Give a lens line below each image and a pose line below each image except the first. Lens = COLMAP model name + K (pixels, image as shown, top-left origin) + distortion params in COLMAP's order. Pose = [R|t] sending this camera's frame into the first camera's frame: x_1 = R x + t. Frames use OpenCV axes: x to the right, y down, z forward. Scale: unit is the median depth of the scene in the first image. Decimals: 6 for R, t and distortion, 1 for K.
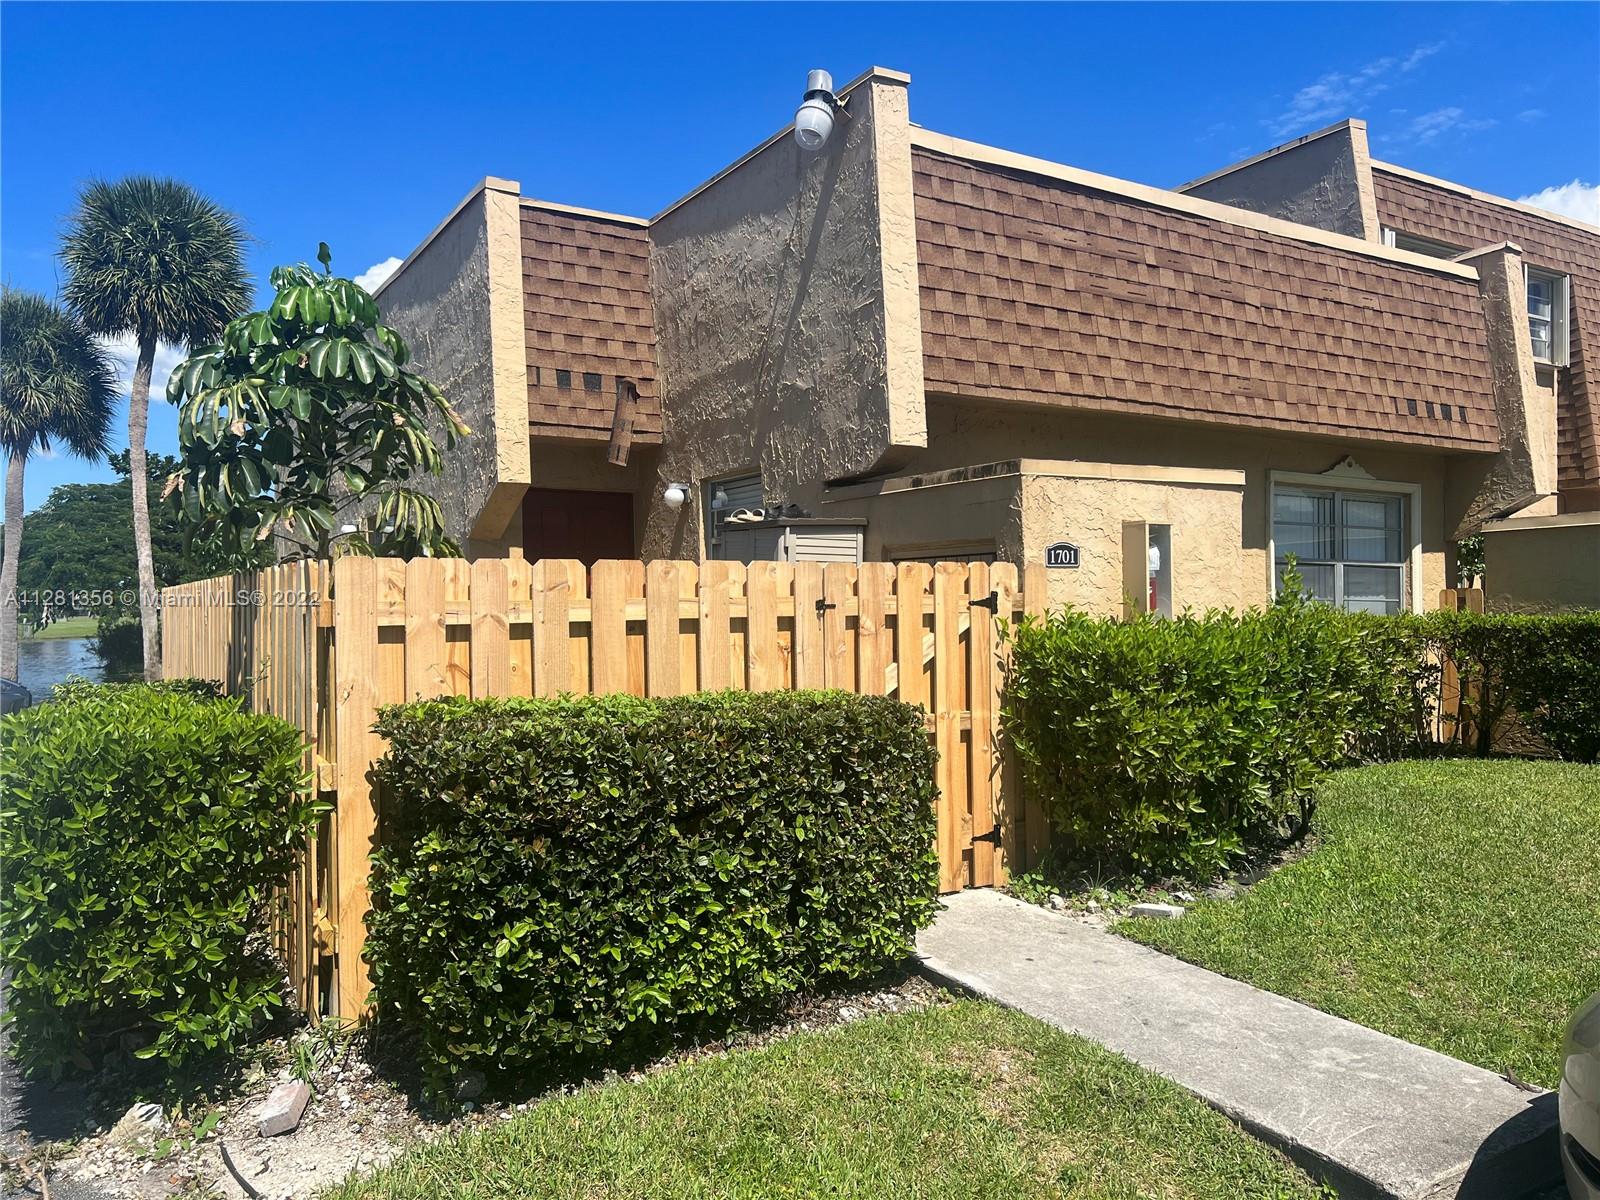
lens RADIAL K [[1214.2, 0, 803.6], [0, 1214.2, 606.6], [0, 0, 1]] dist [0.005820, 0.003298]
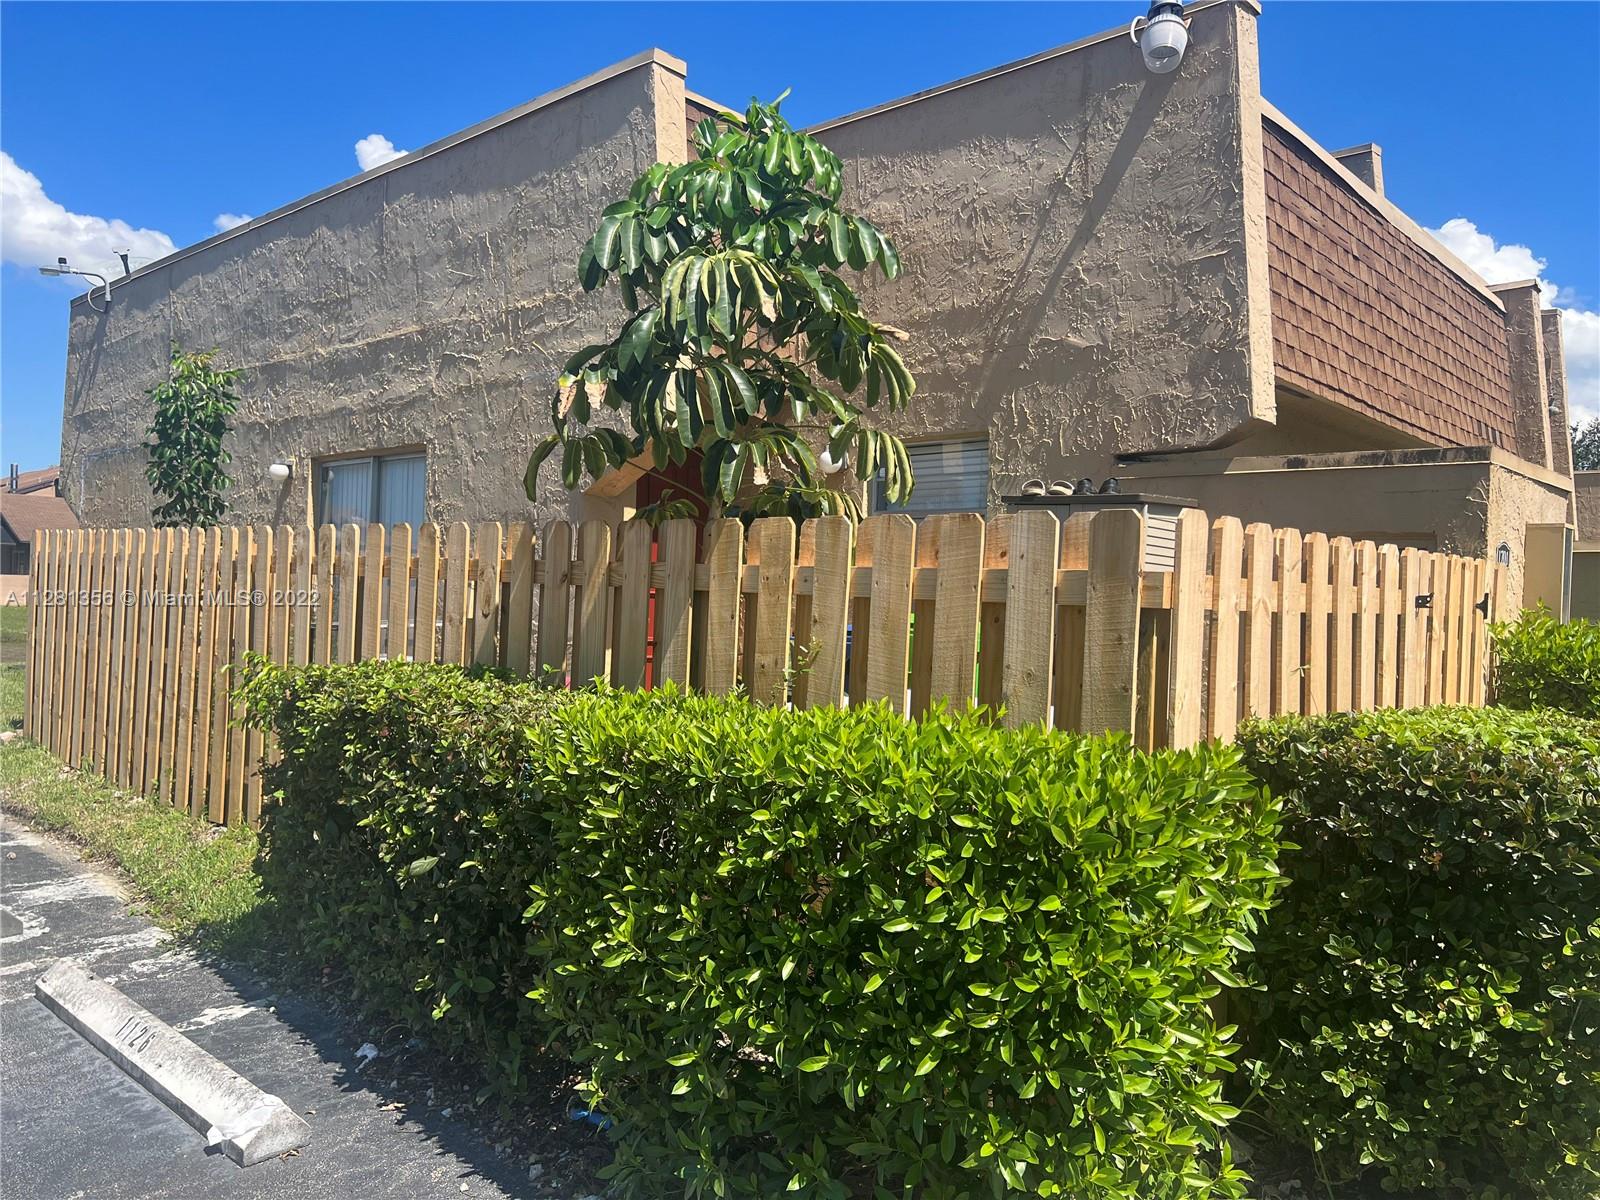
lens RADIAL K [[1214.2, 0, 798.0], [0, 1214.2, 591.9], [0, 0, 1]] dist [0.005820, 0.003298]
pose [[0.960602, 0.046932, 0.273936, -0.419711], [-0.045947, 0.998894, -0.010017, 0.014259], [-0.274103, -0.002964, 0.961696, 0.214977]]
